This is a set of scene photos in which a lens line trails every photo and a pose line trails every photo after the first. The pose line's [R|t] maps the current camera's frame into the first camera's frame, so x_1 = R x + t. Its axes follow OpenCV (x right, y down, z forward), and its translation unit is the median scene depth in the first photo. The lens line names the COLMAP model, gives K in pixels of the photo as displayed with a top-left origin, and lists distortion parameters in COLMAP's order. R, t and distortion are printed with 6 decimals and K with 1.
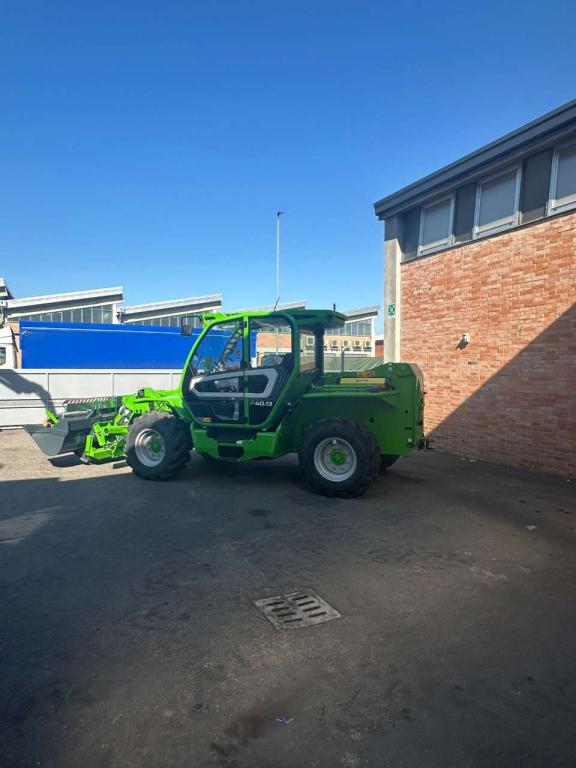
lens RADIAL K [[505.0, 0, 287.6], [0, 505.0, 387.9], [0, 0, 1]] dist [-0.003448, 0.003139]
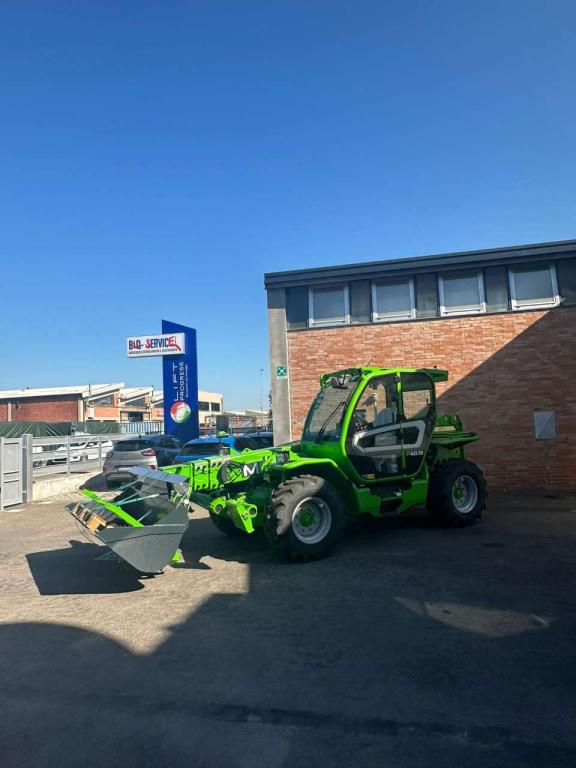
lens RADIAL K [[505.0, 0, 283.4], [0, 505.0, 383.2], [0, 0, 1]] dist [-0.003448, 0.003139]
pose [[0.601979, 0.036699, 0.797668, -0.907055], [0.072638, 0.992285, -0.100471, -0.025022], [-0.795201, 0.118423, 0.594669, 0.474814]]
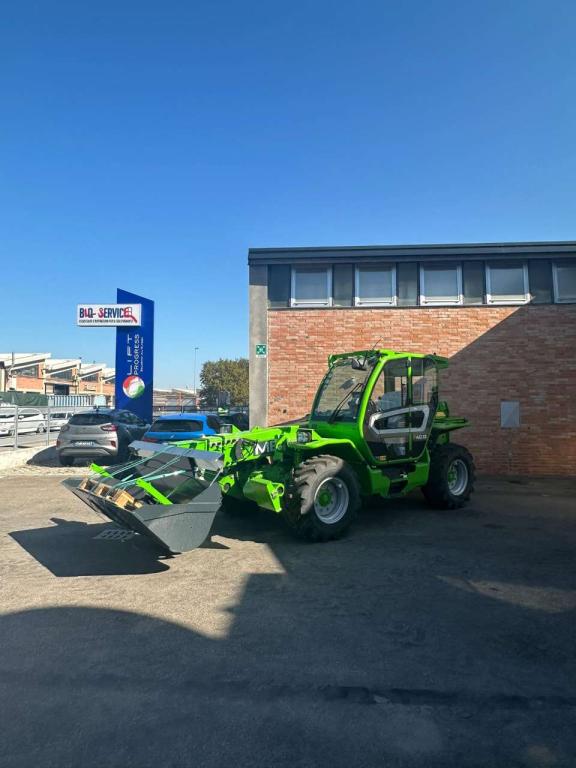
lens RADIAL K [[505.0, 0, 284.4], [0, 505.0, 380.5], [0, 0, 1]] dist [-0.003448, 0.003139]
pose [[0.474854, 0.039022, 0.879199, -0.974895], [0.032838, 0.997535, -0.062010, -0.028006], [-0.879452, 0.058317, 0.472402, 0.614629]]
